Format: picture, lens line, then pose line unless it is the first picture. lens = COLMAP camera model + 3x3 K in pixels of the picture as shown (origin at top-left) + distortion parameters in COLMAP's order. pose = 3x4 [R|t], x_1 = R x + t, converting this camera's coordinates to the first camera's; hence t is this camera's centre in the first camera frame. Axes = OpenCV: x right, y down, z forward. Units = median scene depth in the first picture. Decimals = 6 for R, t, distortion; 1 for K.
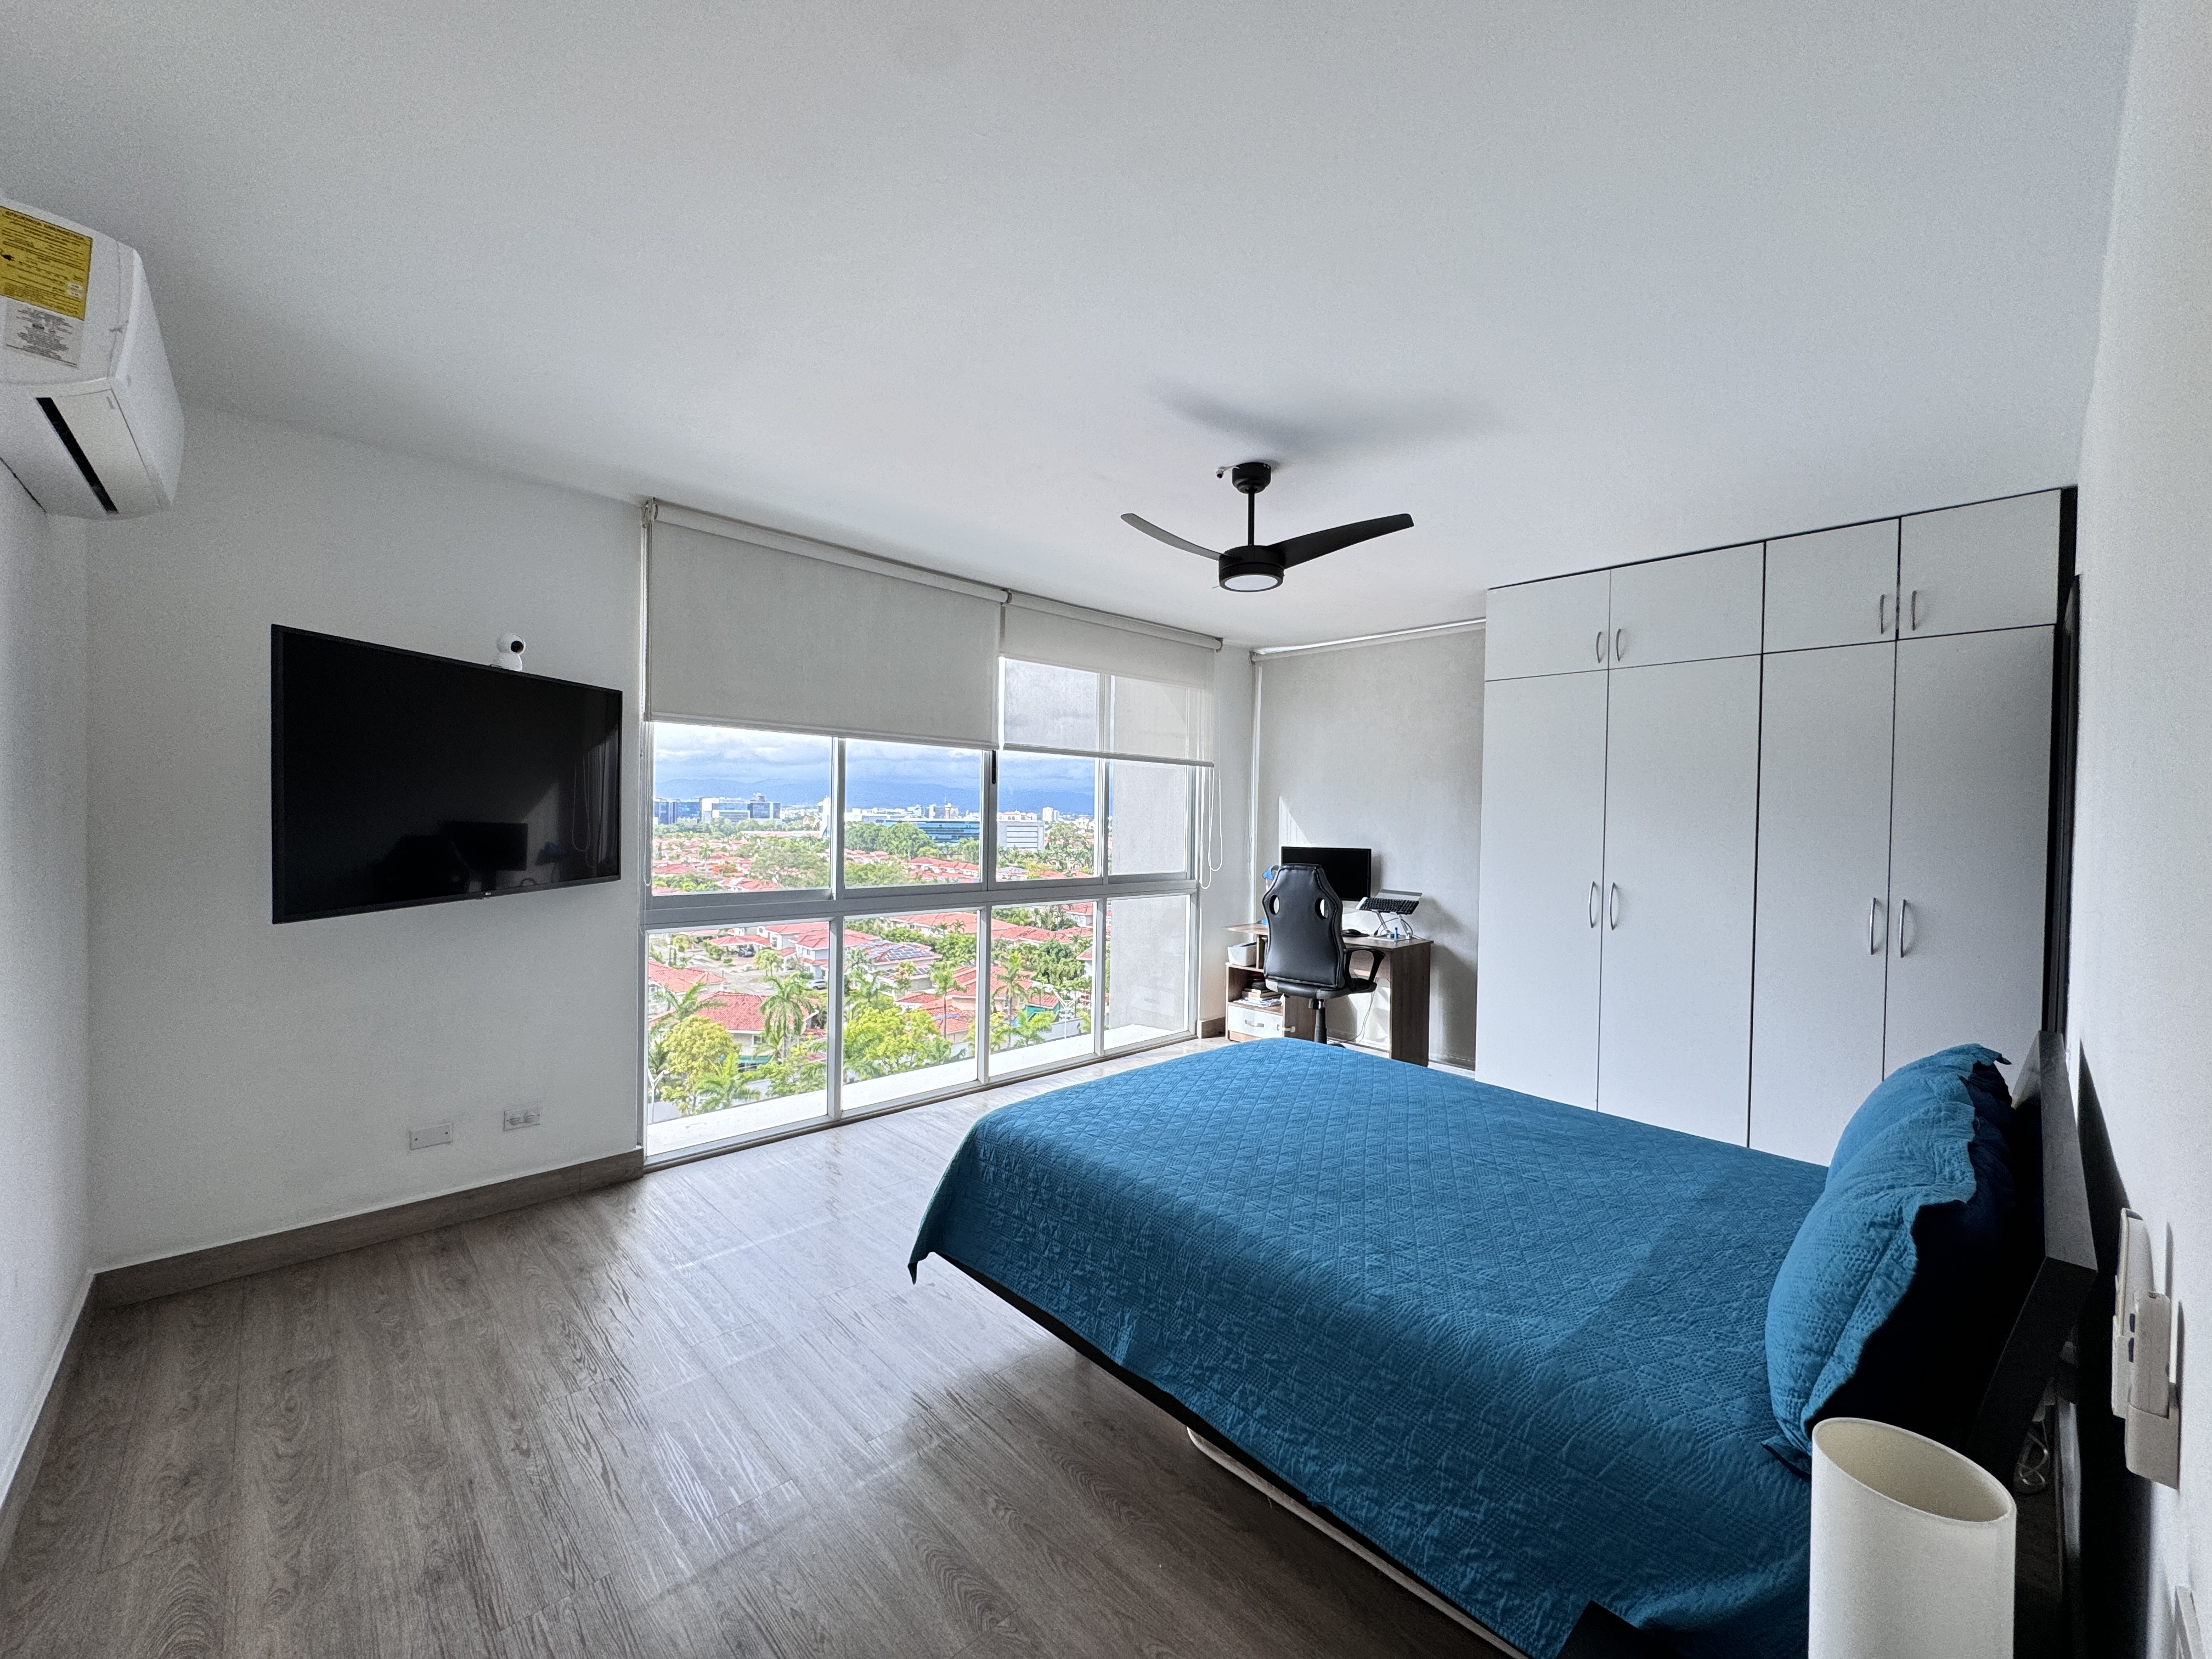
lens RADIAL K [[881.5, 0, 1109.2], [0, 881.5, 823.4], [0, 0, 1]] dist [-0.000463, 0.000702]
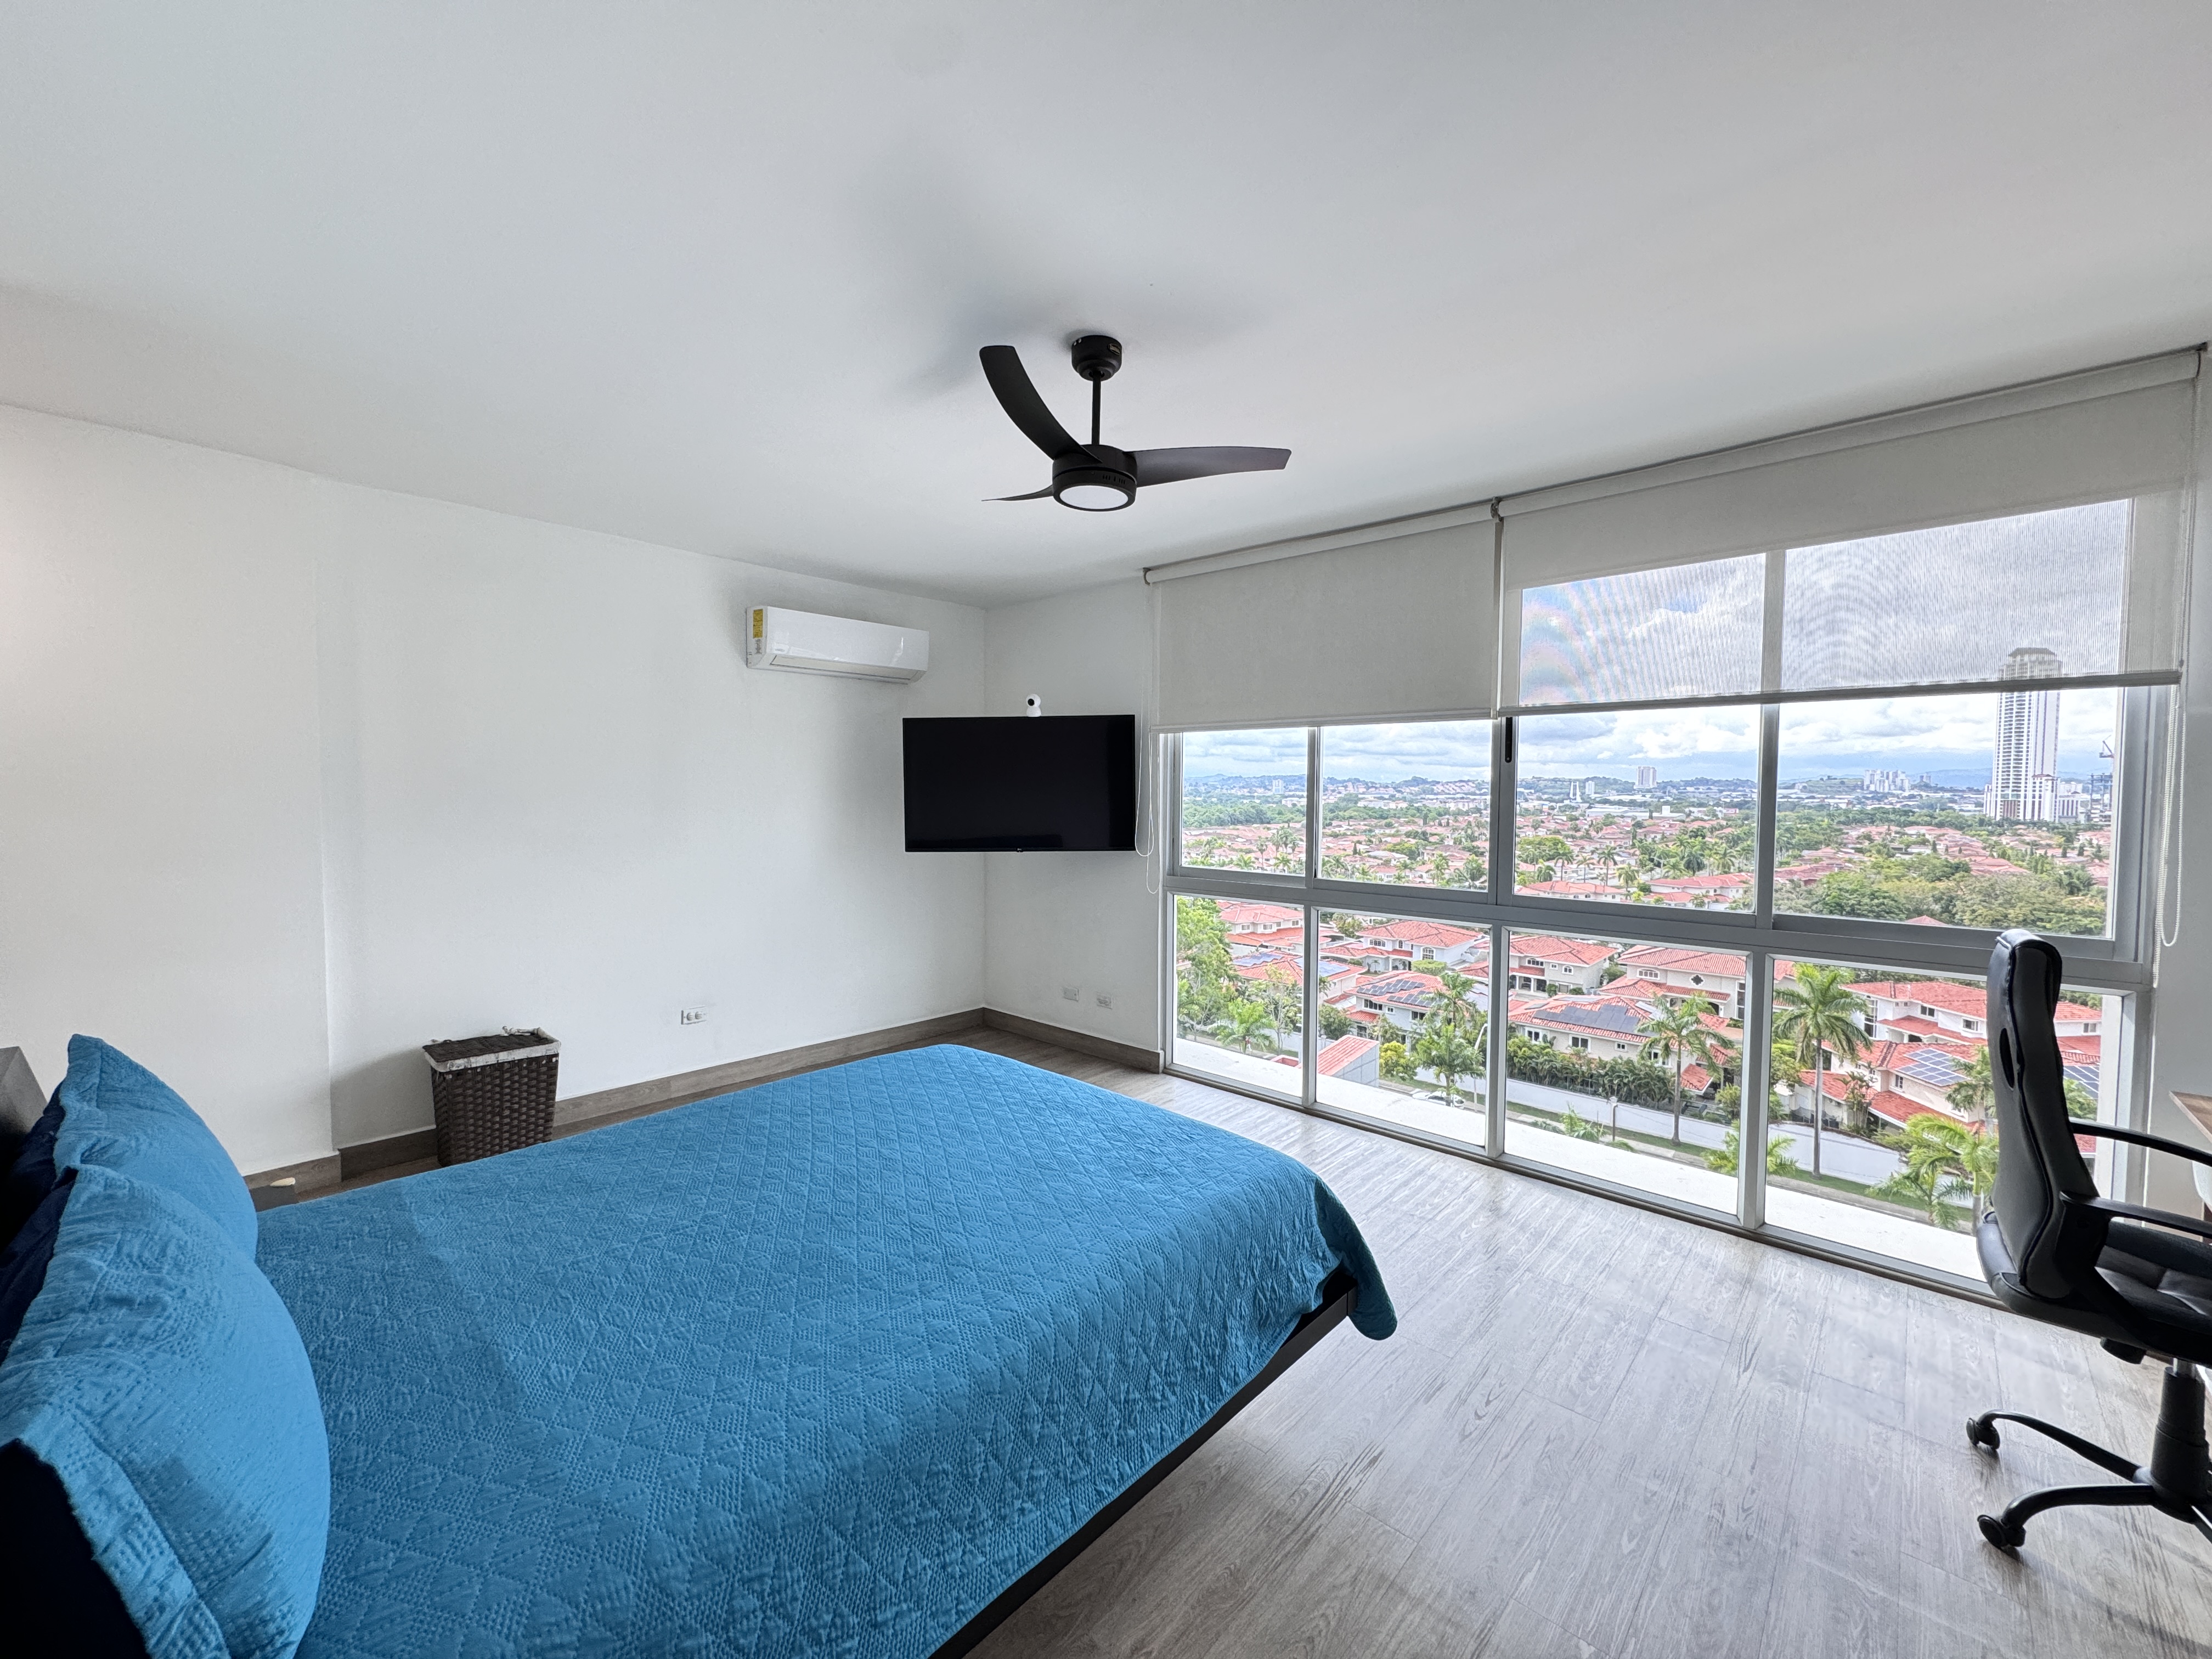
lens RADIAL K [[881.5, 0, 1105.3], [0, 881.5, 830.6], [0, 0, 1]] dist [-0.000463, 0.000702]
pose [[0.059589, 0.023353, -0.997950, 0.868467], [-0.017160, 0.999603, 0.022367, 0.001421], [0.998076, 0.015792, 0.059966, 0.905957]]
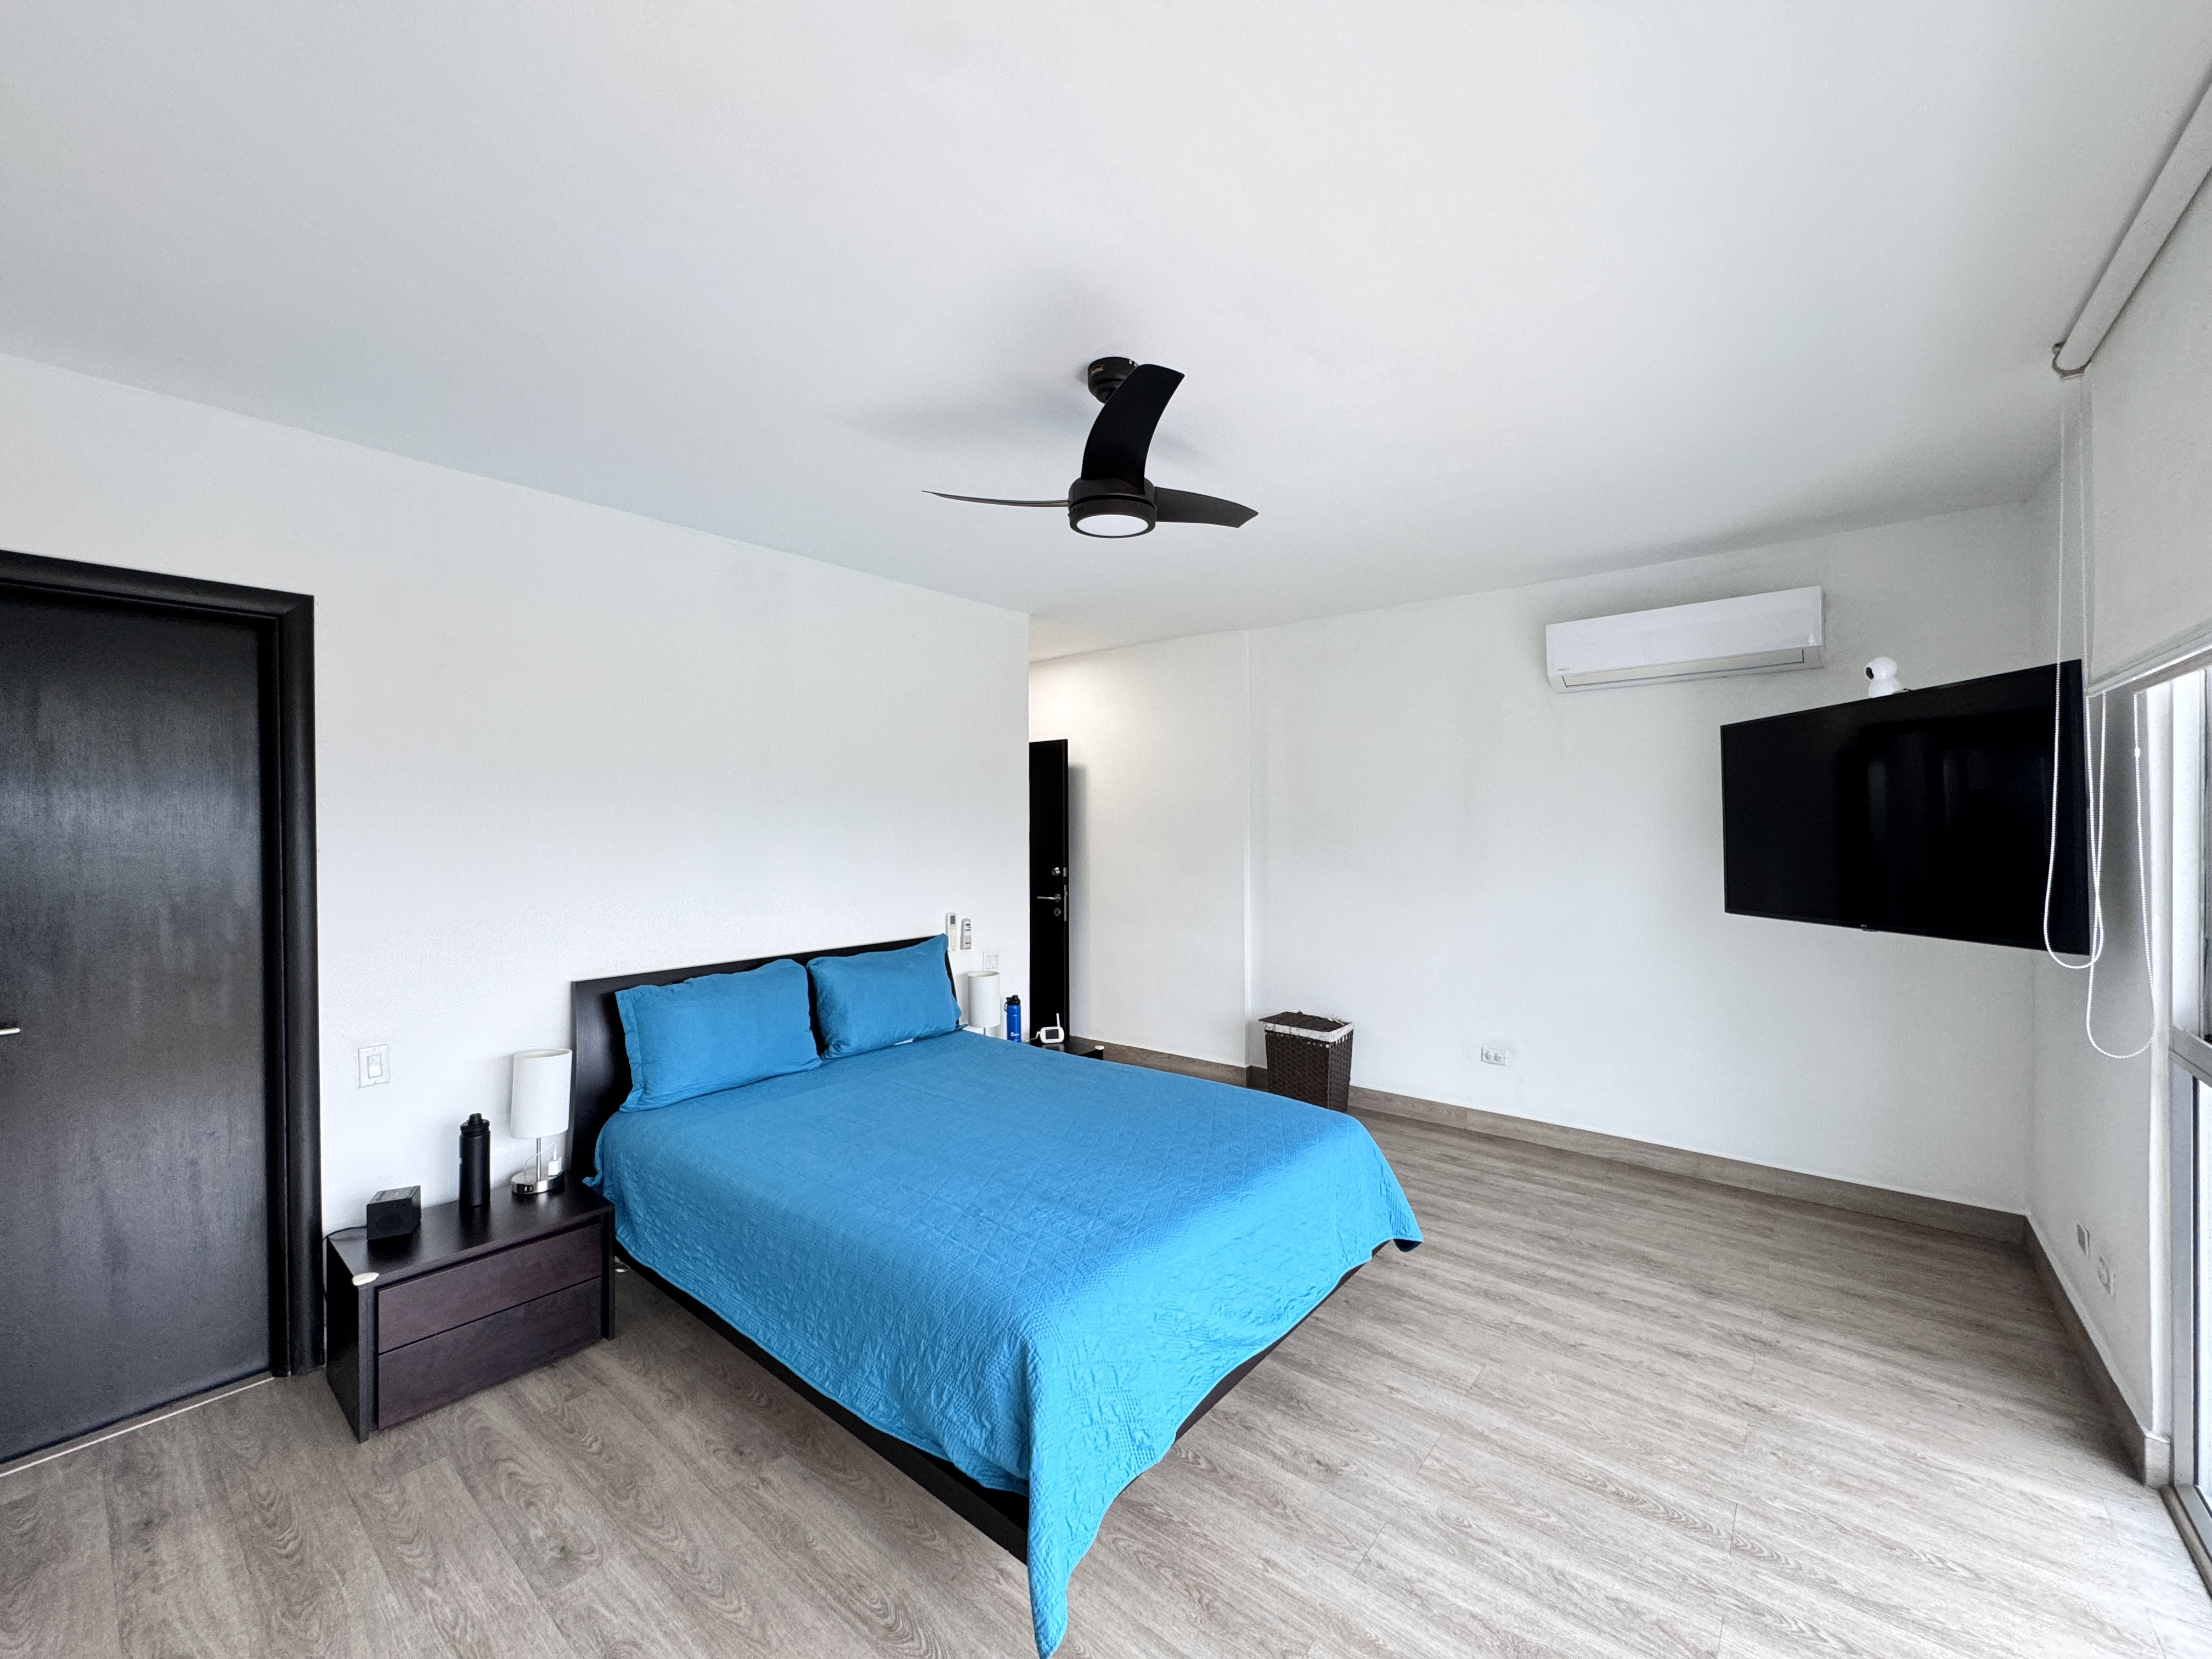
lens RADIAL K [[881.5, 0, 1098.5], [0, 881.5, 825.6], [0, 0, 1]] dist [-0.000463, 0.000702]
pose [[-0.992865, -0.013991, -0.118422, 0.240922], [-0.015182, 0.999843, 0.009160, -0.026304], [0.118276, 0.010892, -0.992921, 1.617638]]
